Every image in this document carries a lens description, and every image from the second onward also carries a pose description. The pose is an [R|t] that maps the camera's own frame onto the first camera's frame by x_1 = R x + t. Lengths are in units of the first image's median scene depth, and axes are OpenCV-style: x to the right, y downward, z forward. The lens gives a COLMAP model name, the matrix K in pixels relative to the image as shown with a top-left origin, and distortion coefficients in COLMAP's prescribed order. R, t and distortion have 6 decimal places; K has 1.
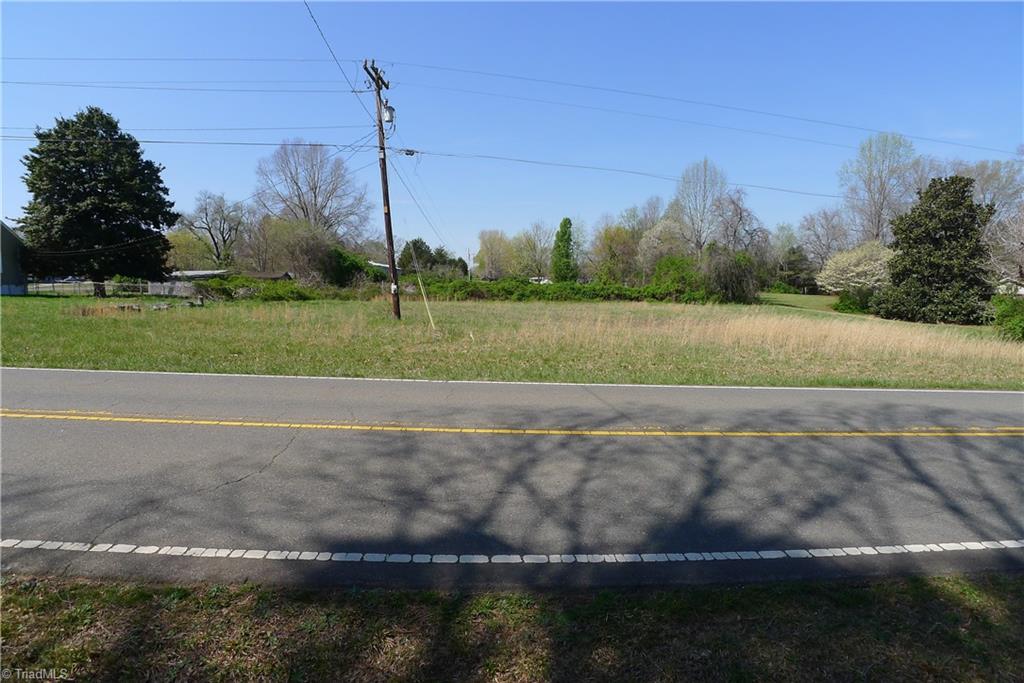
lens RADIAL K [[544.2, 0, 510.7], [0, 544.2, 342.5], [0, 0, 1]] dist [-0.102172, 0.026588]
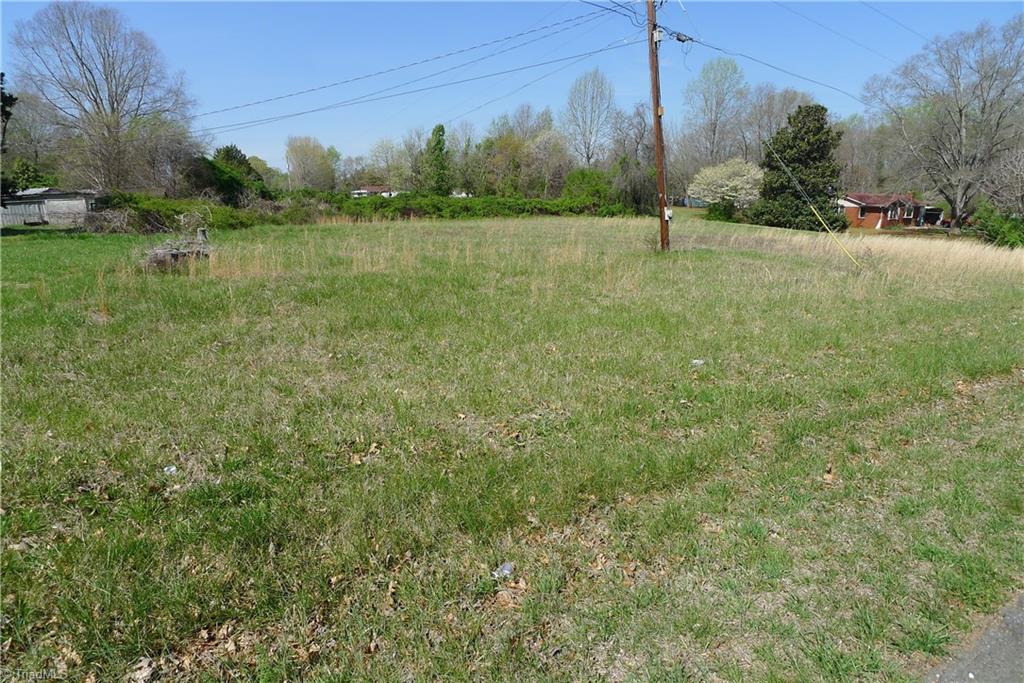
lens RADIAL K [[544.2, 0, 510.7], [0, 544.2, 342.5], [0, 0, 1]] dist [-0.102172, 0.026588]
pose [[0.903796, -0.115300, 0.412138, -0.274993], [0.048850, 0.984523, 0.168307, -0.018596], [-0.425166, -0.131982, 0.895441, 0.123869]]
